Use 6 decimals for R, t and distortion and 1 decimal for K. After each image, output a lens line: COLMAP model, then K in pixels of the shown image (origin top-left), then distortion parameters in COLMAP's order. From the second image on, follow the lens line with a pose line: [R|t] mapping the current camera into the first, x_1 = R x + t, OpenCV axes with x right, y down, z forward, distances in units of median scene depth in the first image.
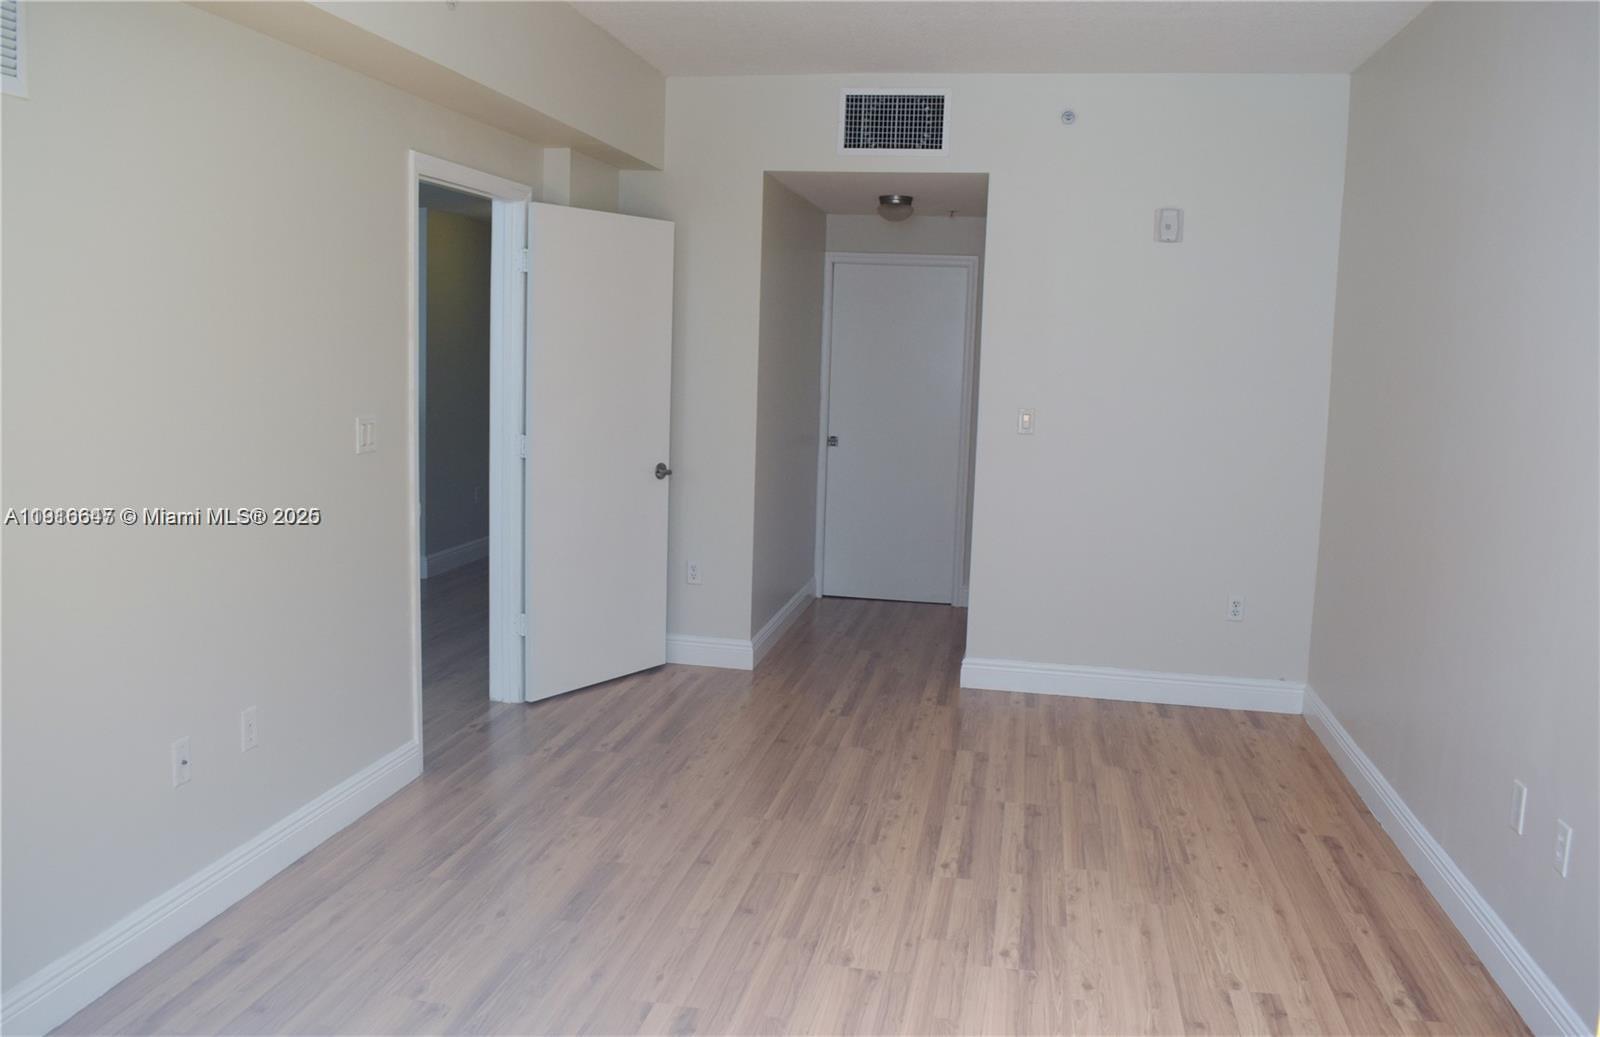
lens RADIAL K [[1300.7, 0, 840.4], [0, 1300.7, 509.5], [0, 0, 1]] dist [-0.097999, 0.018044]
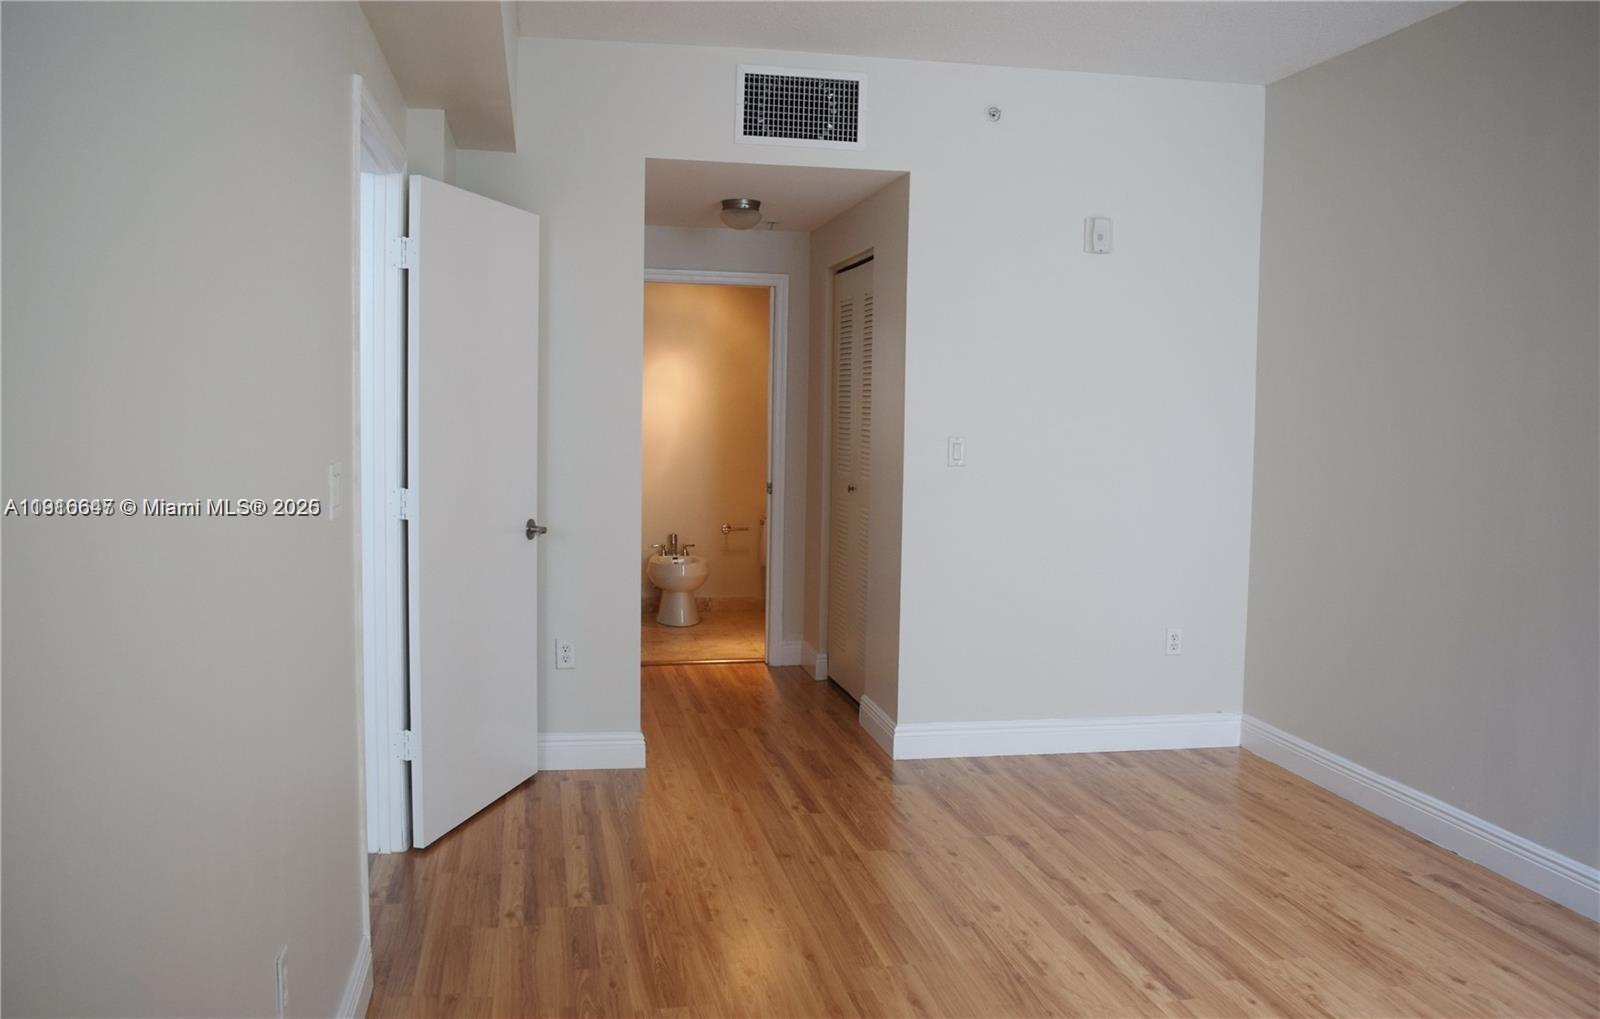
lens RADIAL K [[1300.7, 0, 857.4], [0, 1300.7, 499.4], [0, 0, 1]] dist [-0.097999, 0.018044]
pose [[0.925826, -0.044416, 0.375332, -0.272074], [0.059358, 0.997834, -0.028336, -0.015069], [-0.373260, 0.048513, 0.926457, 0.215884]]
